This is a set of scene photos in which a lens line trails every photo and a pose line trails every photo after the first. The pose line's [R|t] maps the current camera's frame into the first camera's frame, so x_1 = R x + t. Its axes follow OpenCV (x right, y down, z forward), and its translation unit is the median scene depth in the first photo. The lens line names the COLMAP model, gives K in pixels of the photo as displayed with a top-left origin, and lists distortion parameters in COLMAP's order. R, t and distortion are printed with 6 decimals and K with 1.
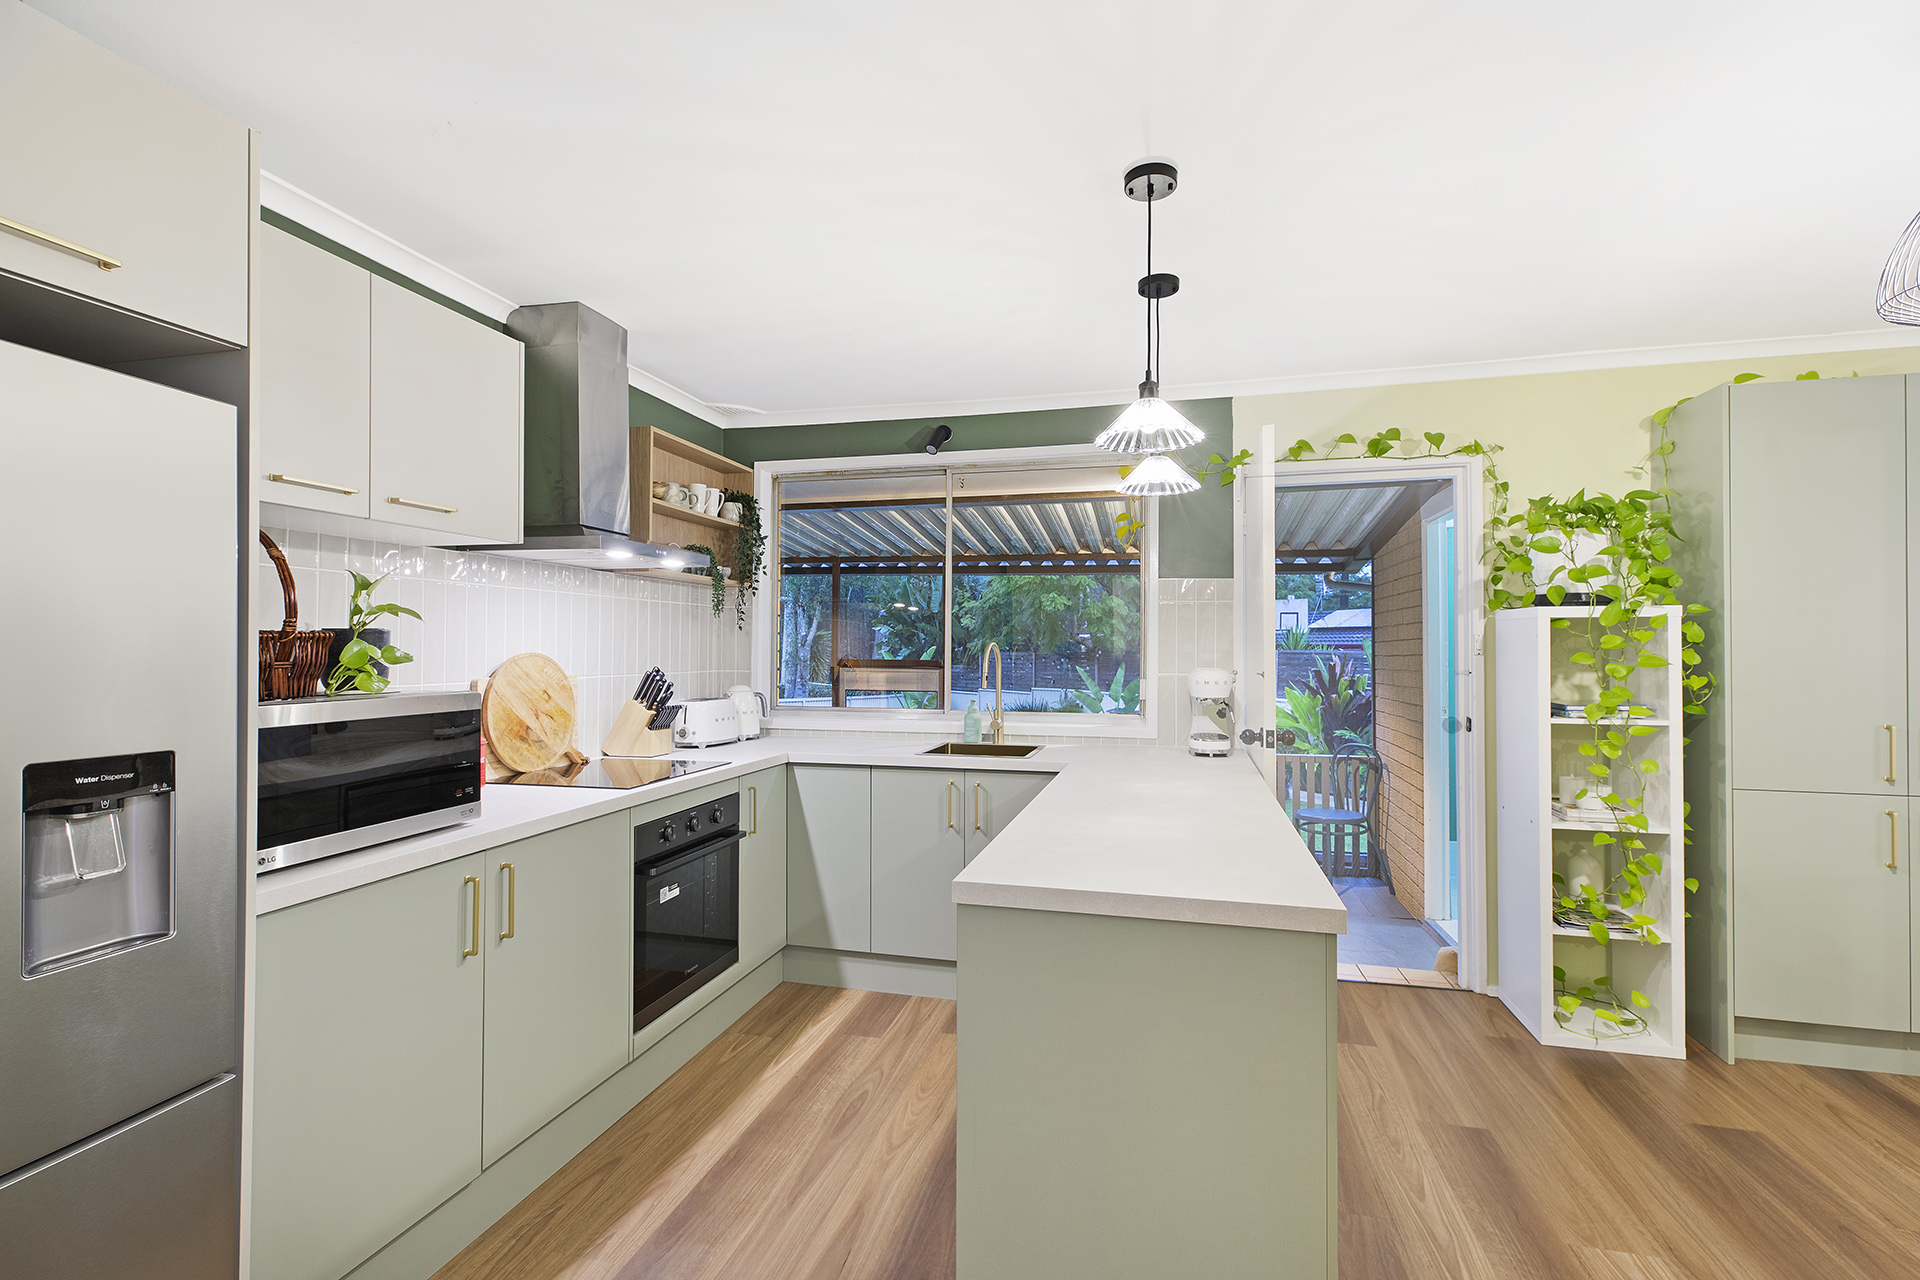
lens RADIAL K [[853.3, 0, 960.0], [0, 853.3, 640.0], [0, 0, 1]] dist [0.000657, 0.000045]
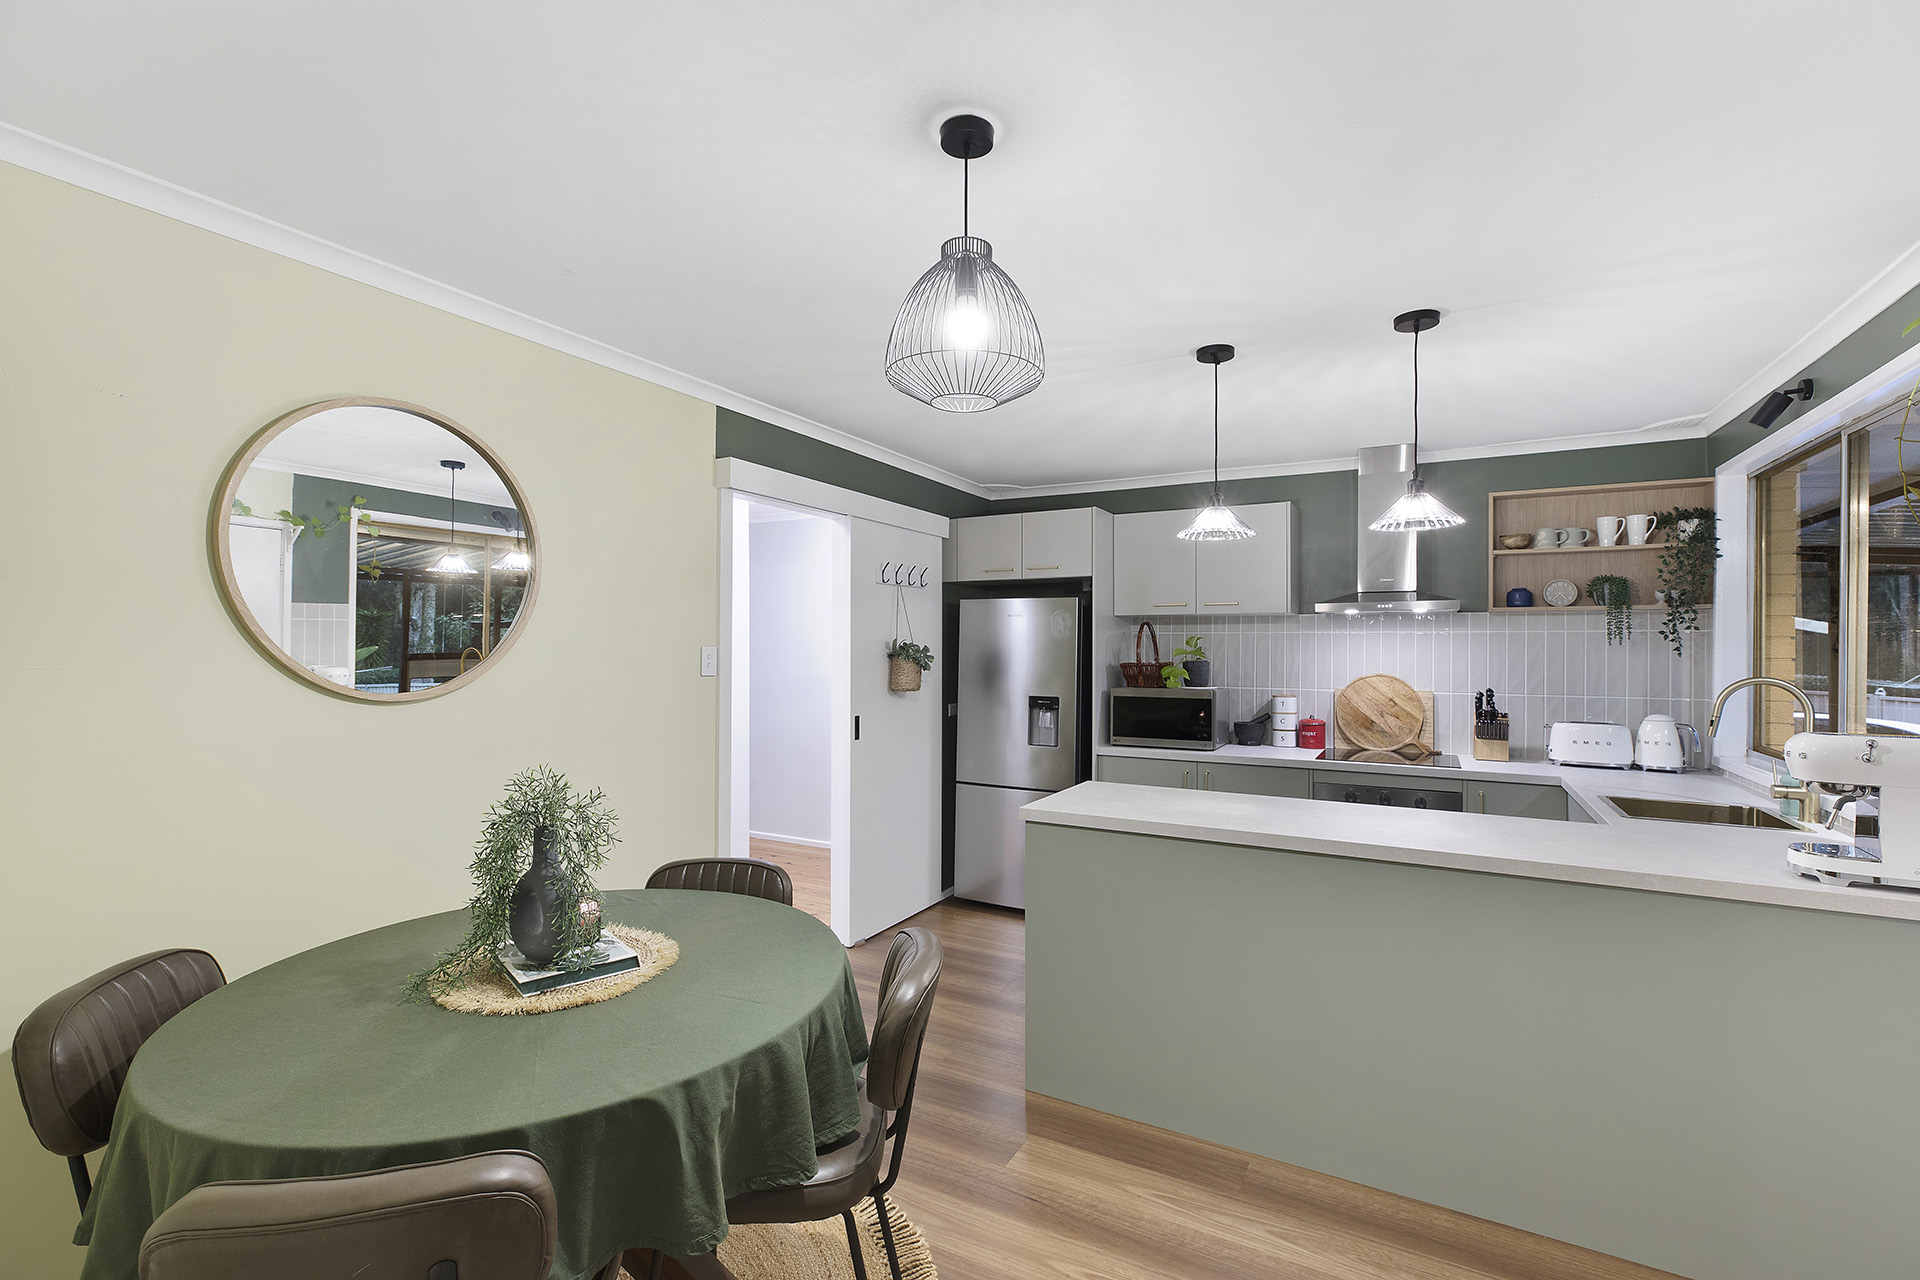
lens RADIAL K [[853.3, 0, 960.0], [0, 853.3, 640.0], [0, 0, 1]] dist [0.000657, 0.000045]
pose [[-0.246597, -0.008678, -0.969079, 1.312199], [0.007055, 0.999917, -0.010749, -0.038501], [0.969093, -0.009488, -0.246515, 0.721526]]
